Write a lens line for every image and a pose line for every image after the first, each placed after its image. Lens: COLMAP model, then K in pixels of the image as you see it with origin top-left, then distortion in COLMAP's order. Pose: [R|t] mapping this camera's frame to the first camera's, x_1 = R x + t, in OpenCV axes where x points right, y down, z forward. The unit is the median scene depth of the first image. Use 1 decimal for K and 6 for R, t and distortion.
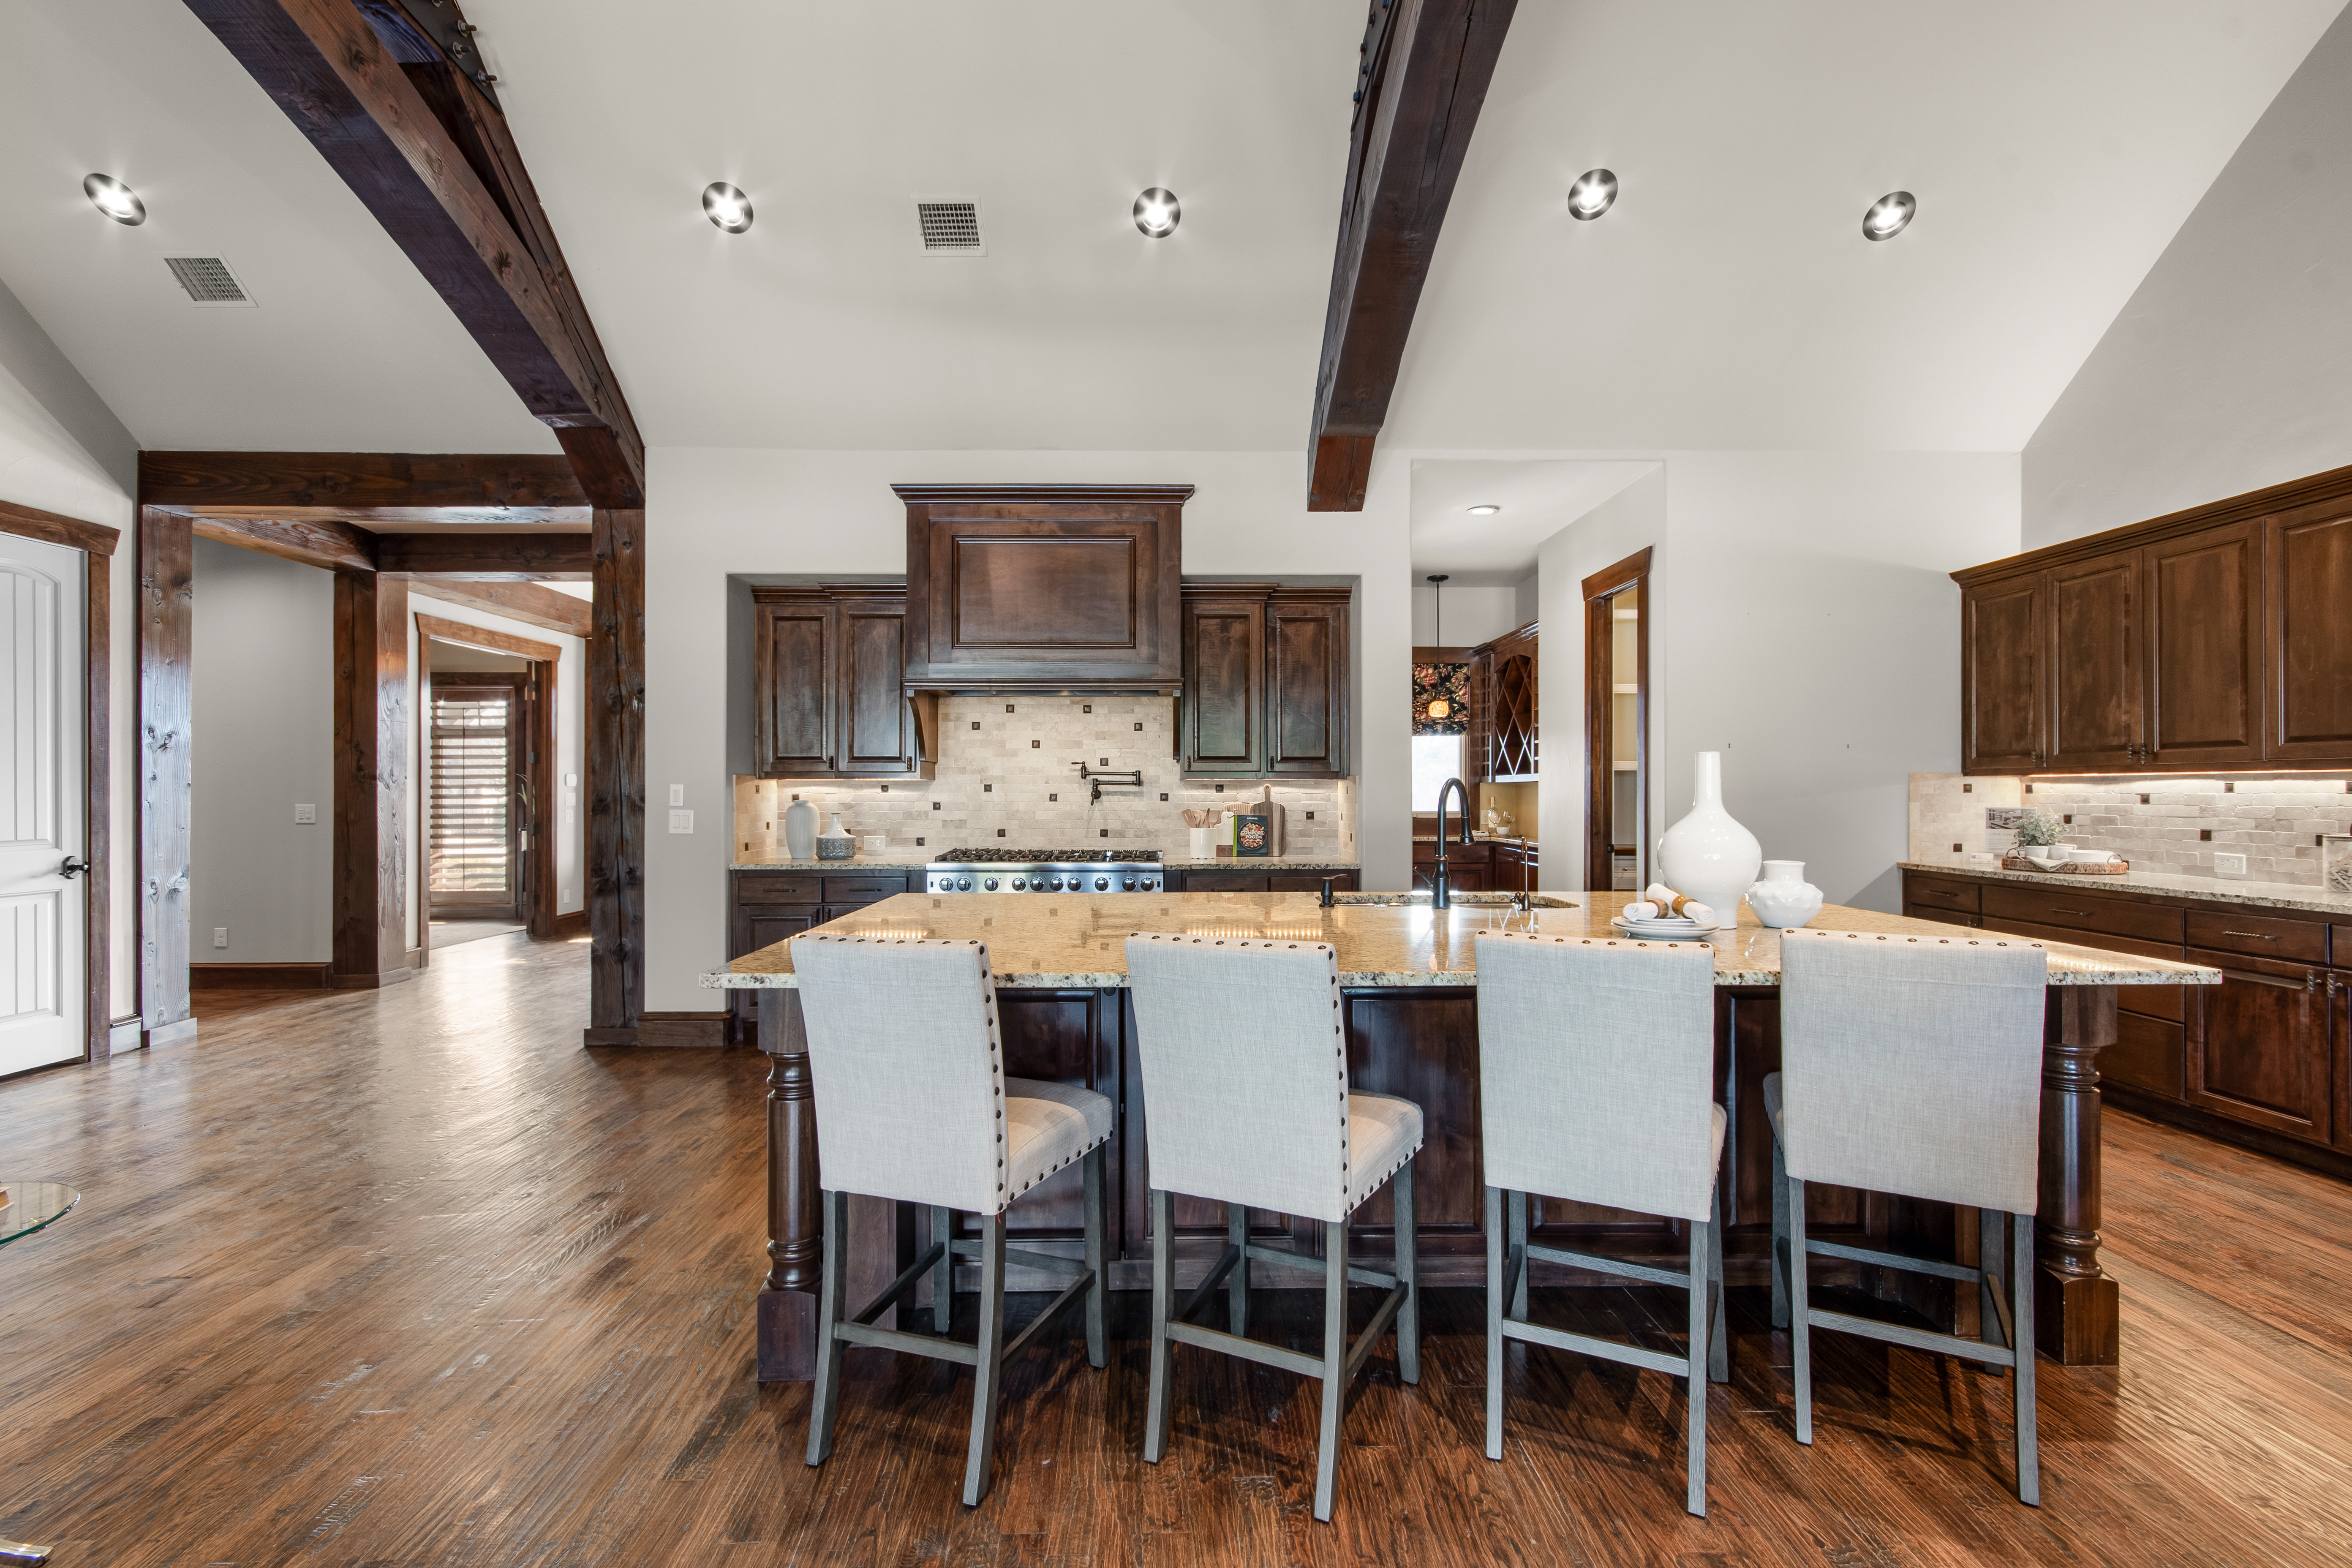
lens RADIAL K [[1033.6, 0, 1167.3], [0, 1033.6, 793.0], [0, 0, 1]] dist [0.003891, -0.001665]
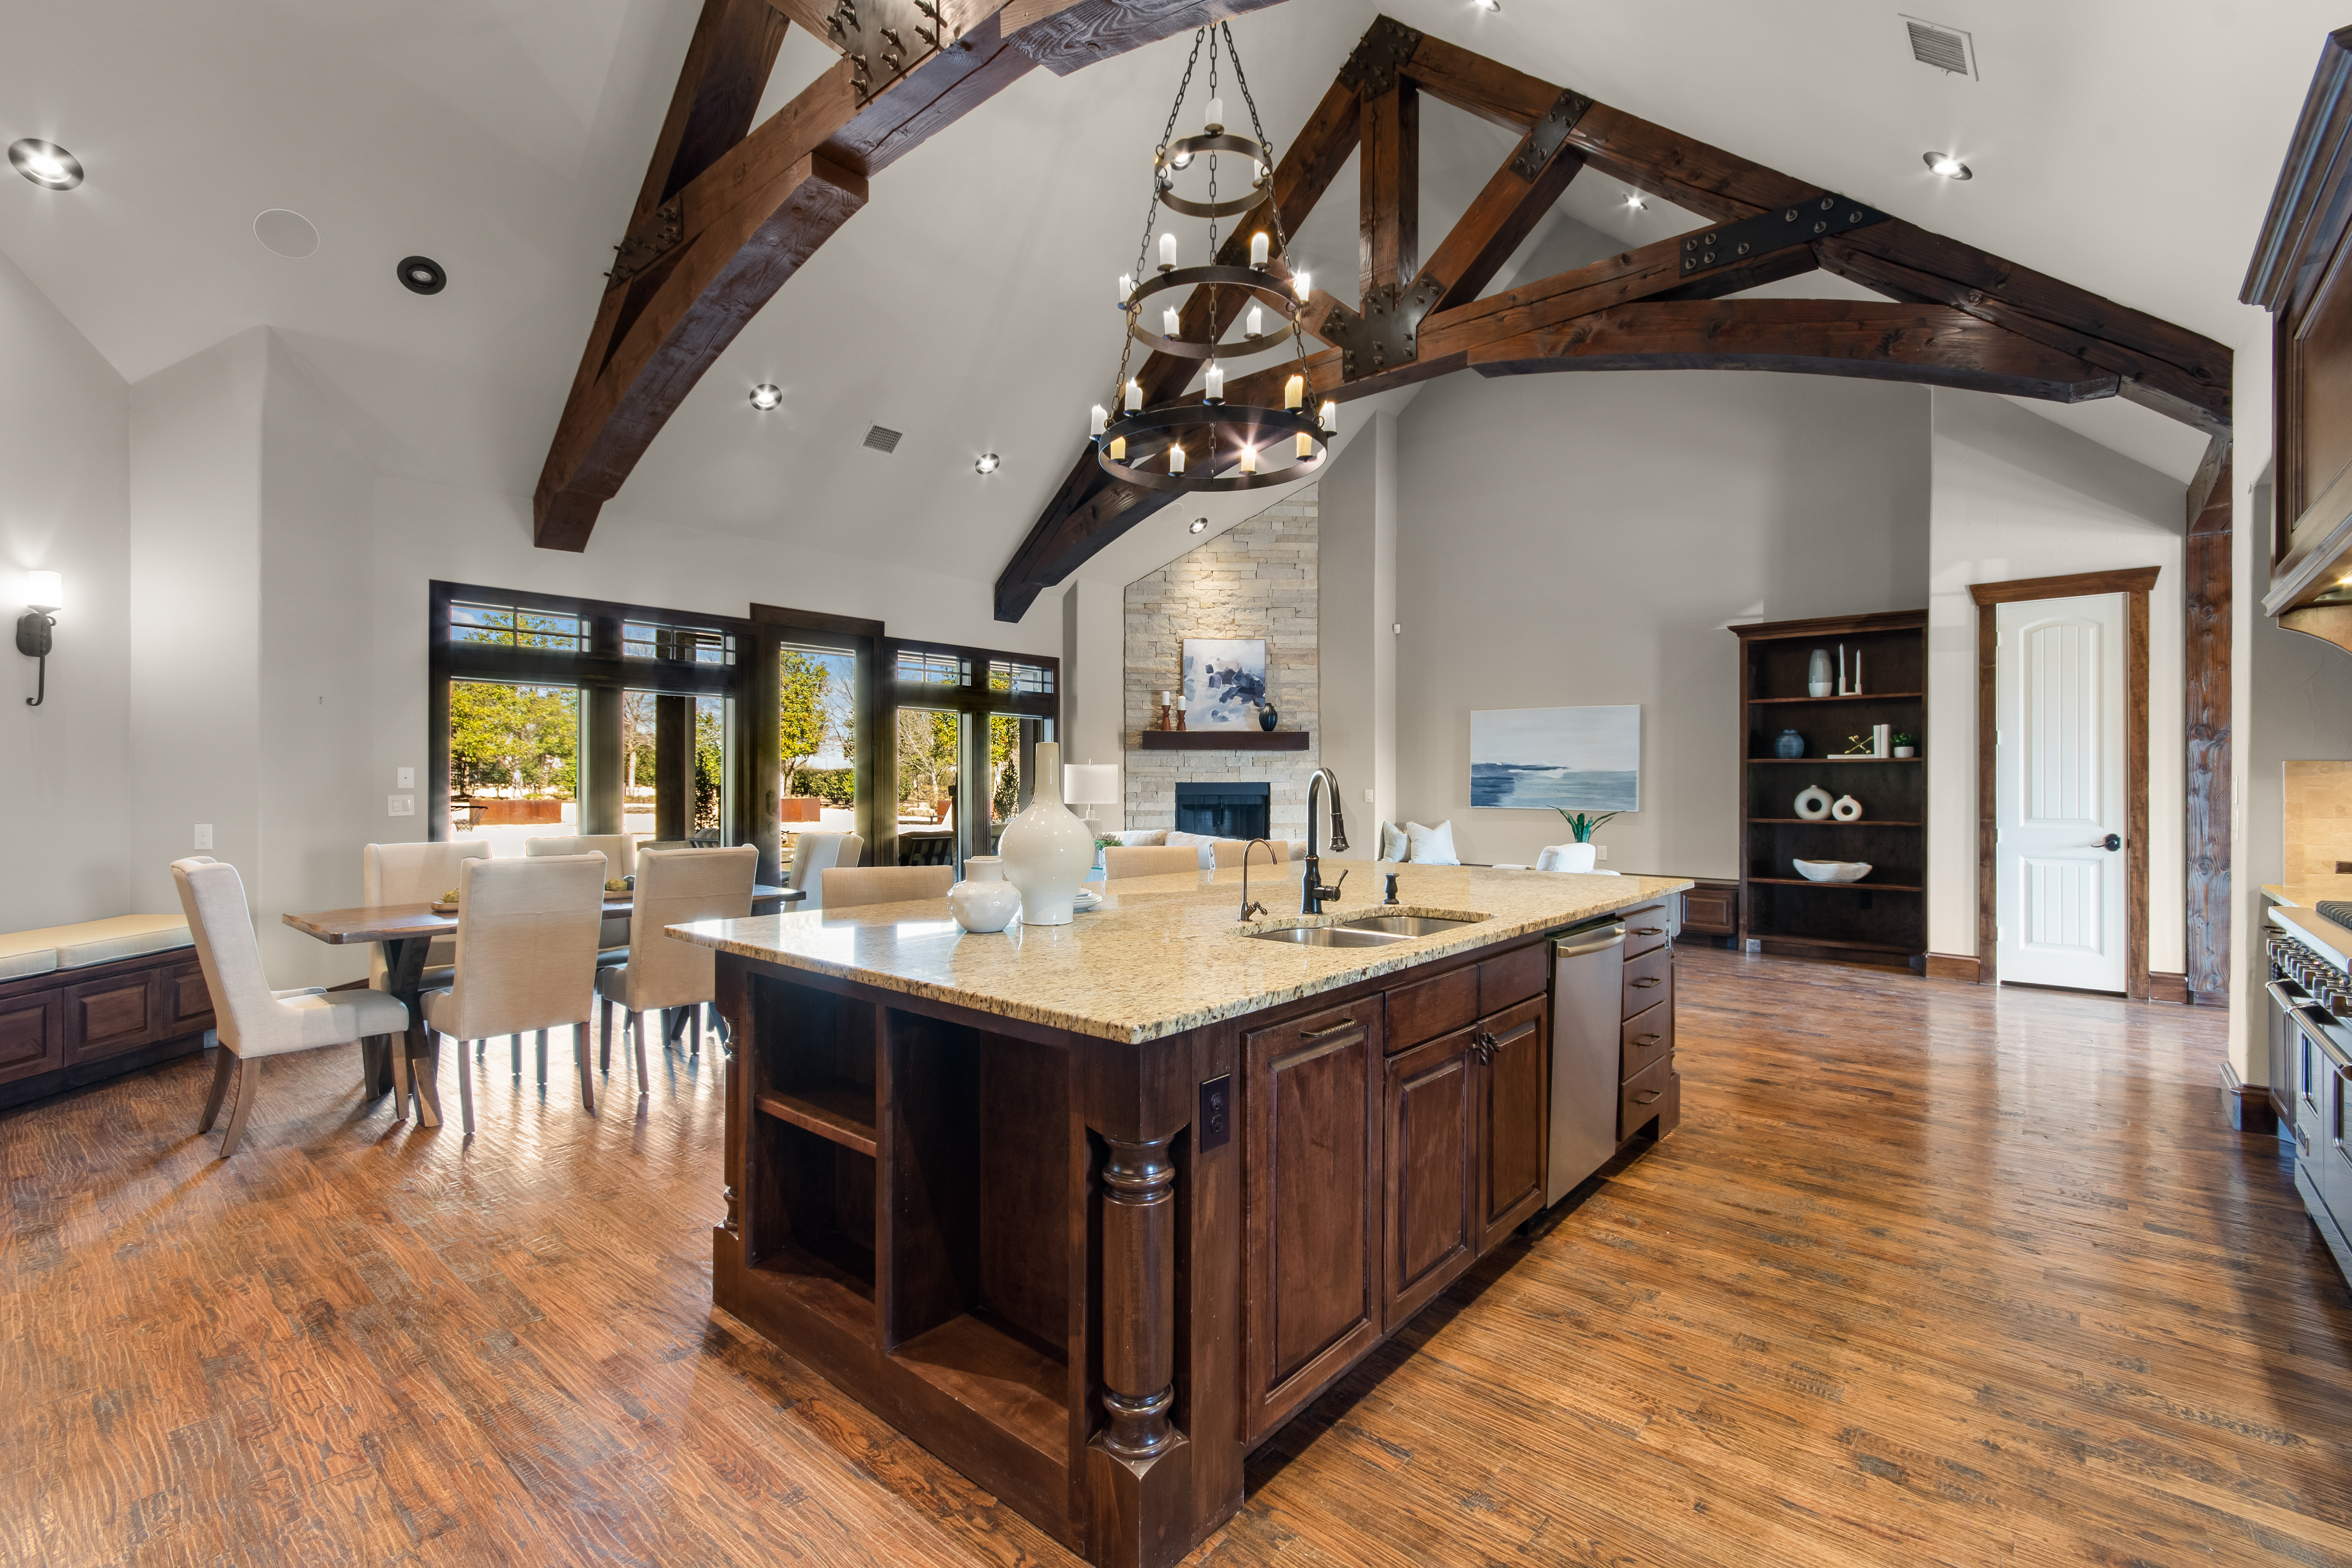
lens RADIAL K [[1033.6, 0, 1179.7], [0, 1033.6, 784.0], [0, 0, 1]] dist [0.003891, -0.001665]
pose [[-0.667021, 0.002683, -0.745034, 0.620043], [-0.003916, 0.999967, 0.007107, -0.004565], [0.745029, 0.007658, -0.666988, 0.927520]]
